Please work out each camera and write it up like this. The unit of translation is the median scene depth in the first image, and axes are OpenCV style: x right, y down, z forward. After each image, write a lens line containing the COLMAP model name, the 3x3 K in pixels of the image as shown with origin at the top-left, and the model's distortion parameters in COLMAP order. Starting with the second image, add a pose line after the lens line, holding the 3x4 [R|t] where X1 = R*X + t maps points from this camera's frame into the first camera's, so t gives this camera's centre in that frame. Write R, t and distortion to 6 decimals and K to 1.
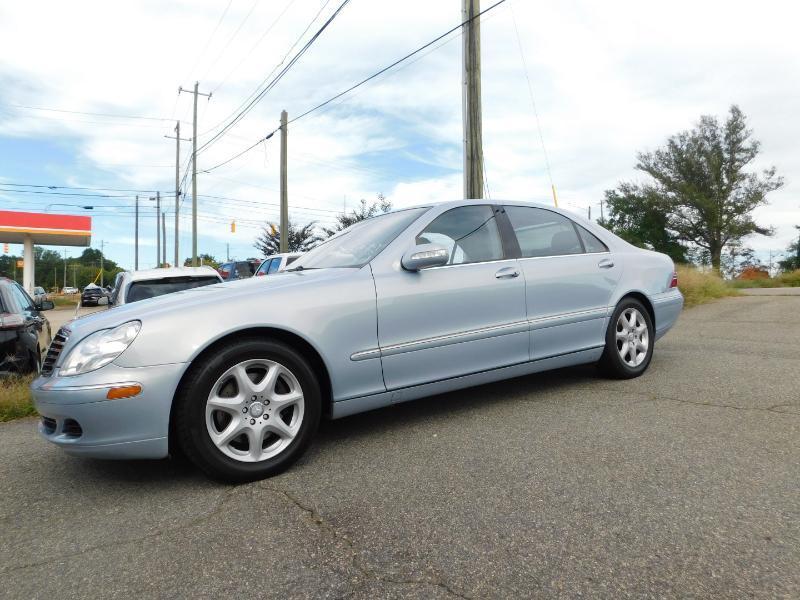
lens RADIAL K [[523.7, 0, 403.3], [0, 523.7, 299.6], [0, 0, 1]] dist [-0.069791, 0.059234]
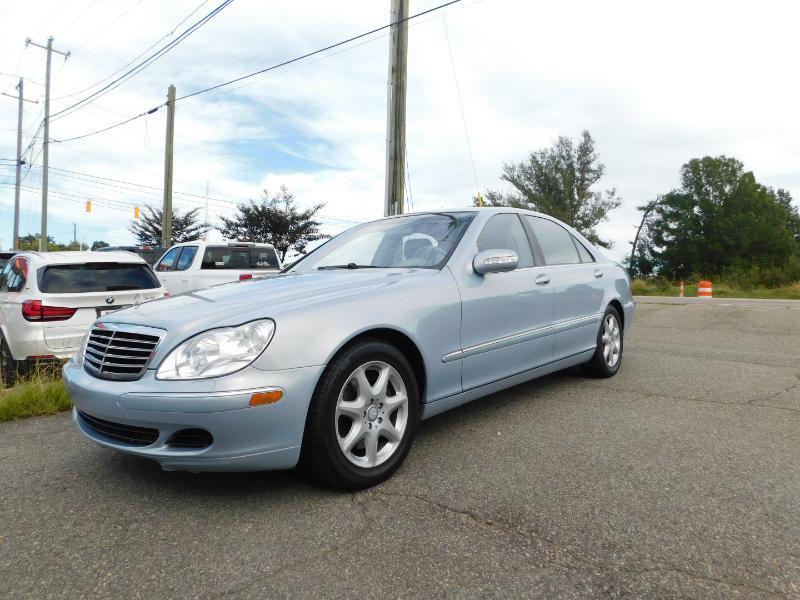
lens RADIAL K [[523.7, 0, 403.3], [0, 523.7, 299.6], [0, 0, 1]] dist [-0.069791, 0.059234]
pose [[0.969342, 0.033637, 0.243403, -0.040132], [-0.035521, 0.999363, 0.003355, -0.000419], [-0.243135, -0.011898, 0.969920, 0.003889]]
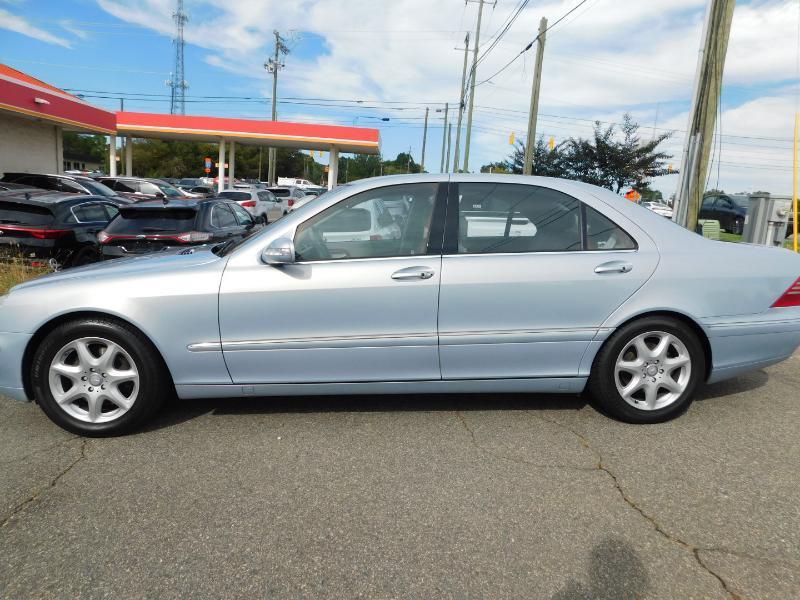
lens RADIAL K [[516.1, 0, 400.0], [0, 516.1, 300.0], [0, 0, 1]] dist [-0.056610, 0.000336]
pose [[0.859112, 0.162087, -0.485443, 0.070097], [-0.078507, 0.979035, 0.187957, -0.019454], [0.505731, -0.123365, 0.853825, 0.034425]]
